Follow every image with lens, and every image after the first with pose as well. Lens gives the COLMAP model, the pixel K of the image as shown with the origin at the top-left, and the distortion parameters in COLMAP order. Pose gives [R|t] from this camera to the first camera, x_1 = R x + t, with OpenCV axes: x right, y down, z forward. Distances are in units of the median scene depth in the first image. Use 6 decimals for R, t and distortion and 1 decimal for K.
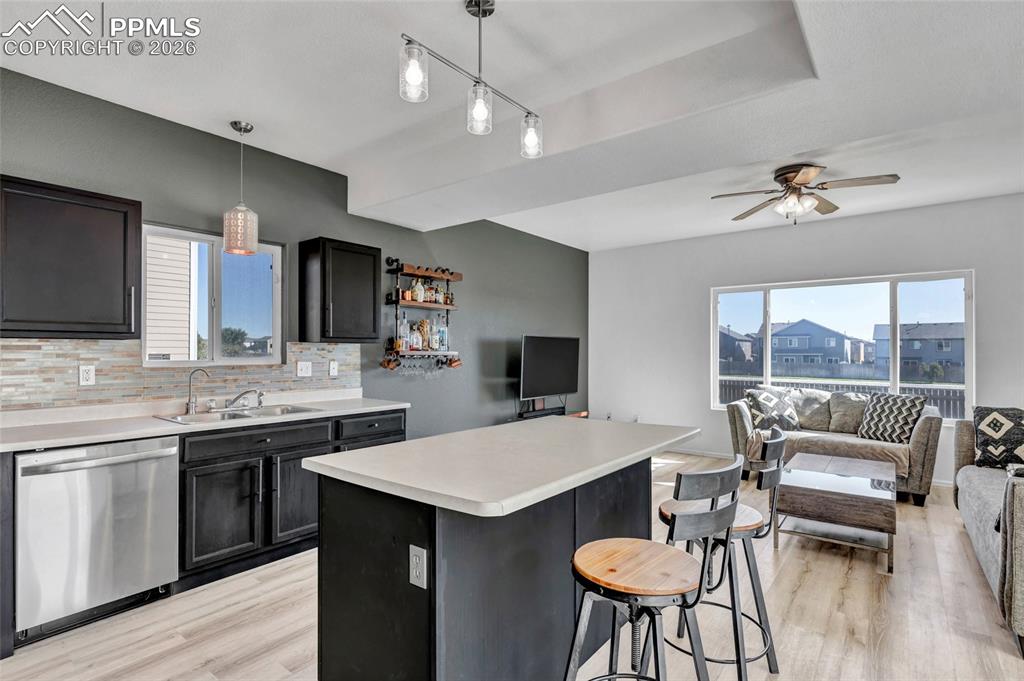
lens RADIAL K [[498.1, 0, 516.3], [0, 498.1, 347.2], [0, 0, 1]] dist [-0.004877, 0.001628]
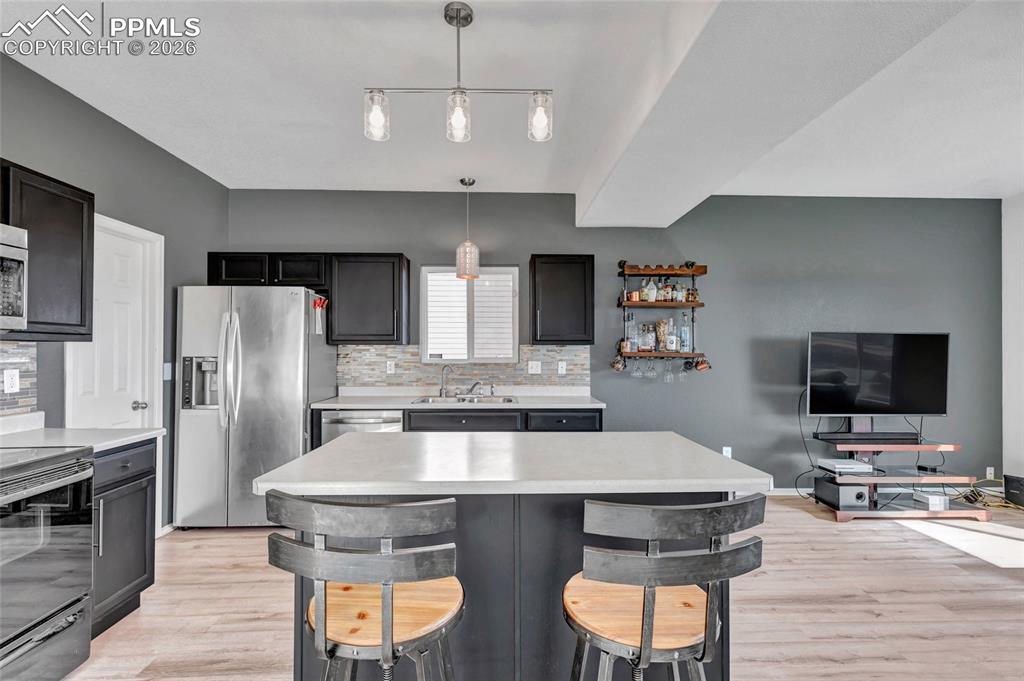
lens RADIAL K [[467.6, 0, 514.0], [0, 467.6, 345.3], [0, 0, 1]] dist [0.002169, 0.000487]
pose [[0.639697, -0.010466, -0.768556, 0.376625], [0.004612, 0.999942, -0.009778, 0.002015], [0.768613, 0.002711, 0.639708, 0.240381]]
